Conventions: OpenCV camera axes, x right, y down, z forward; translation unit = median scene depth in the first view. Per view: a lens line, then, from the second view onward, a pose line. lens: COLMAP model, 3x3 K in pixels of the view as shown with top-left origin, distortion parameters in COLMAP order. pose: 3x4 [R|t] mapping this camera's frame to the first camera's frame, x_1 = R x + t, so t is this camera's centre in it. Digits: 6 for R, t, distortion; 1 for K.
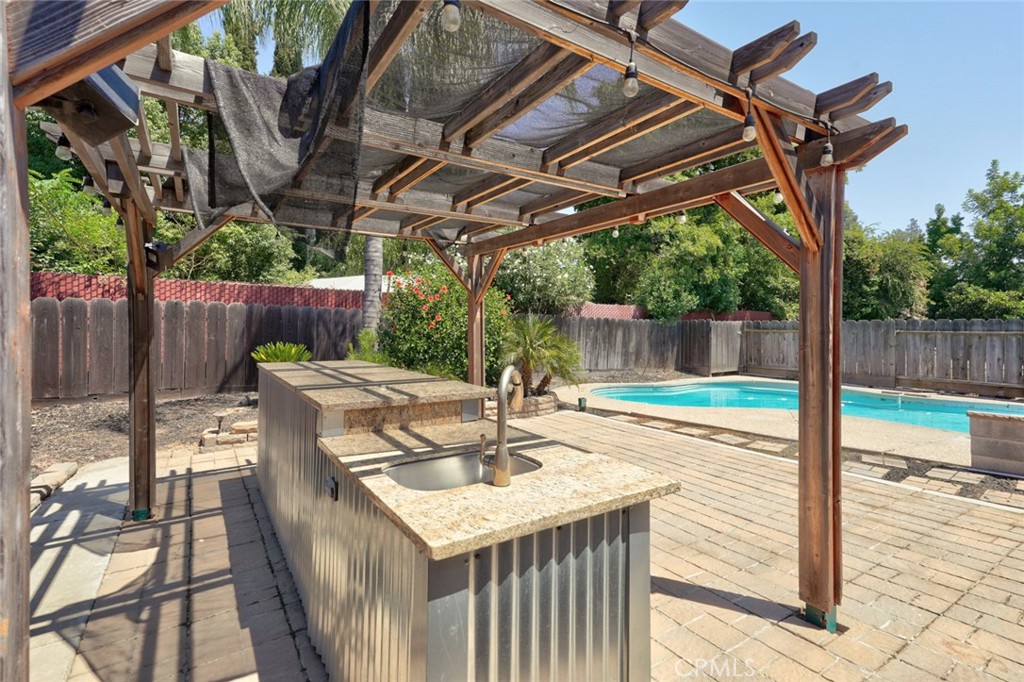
lens RADIAL K [[487.7, 0, 508.7], [0, 487.7, 336.2], [0, 0, 1]] dist [0.042123, 0.000462]
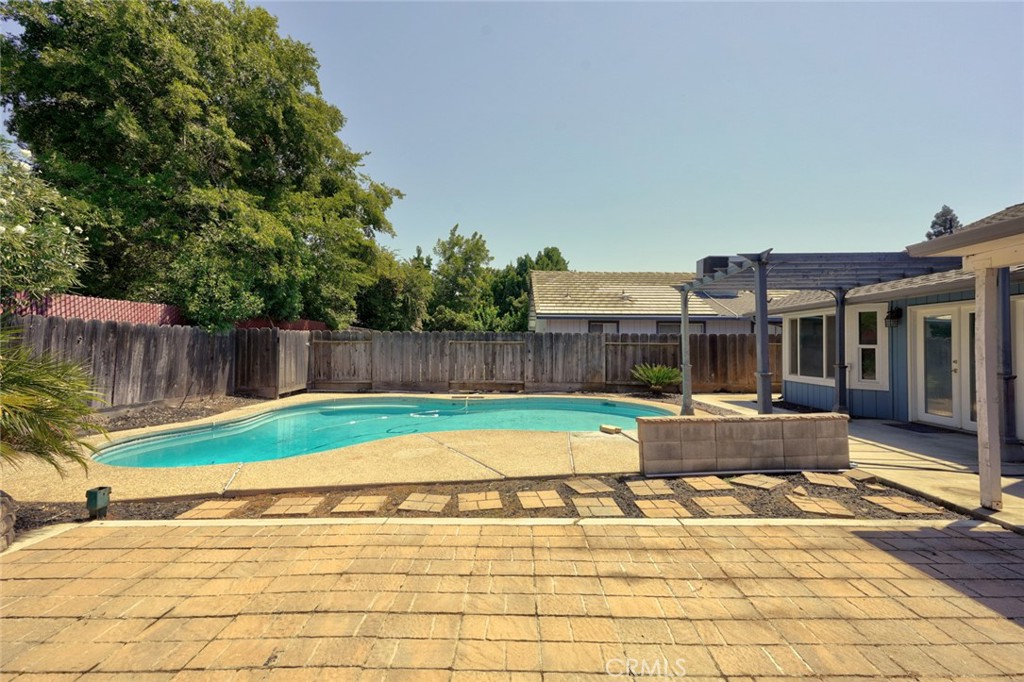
lens RADIAL K [[451.9, 0, 513.2], [0, 451.9, 334.0], [0, 0, 1]] dist [0.041053, 0.000320]
pose [[0.553956, 0.009779, 0.832488, -0.001963], [0.014459, 0.999667, -0.021364, -0.002641], [-0.832420, 0.023871, 0.553630, 0.262191]]
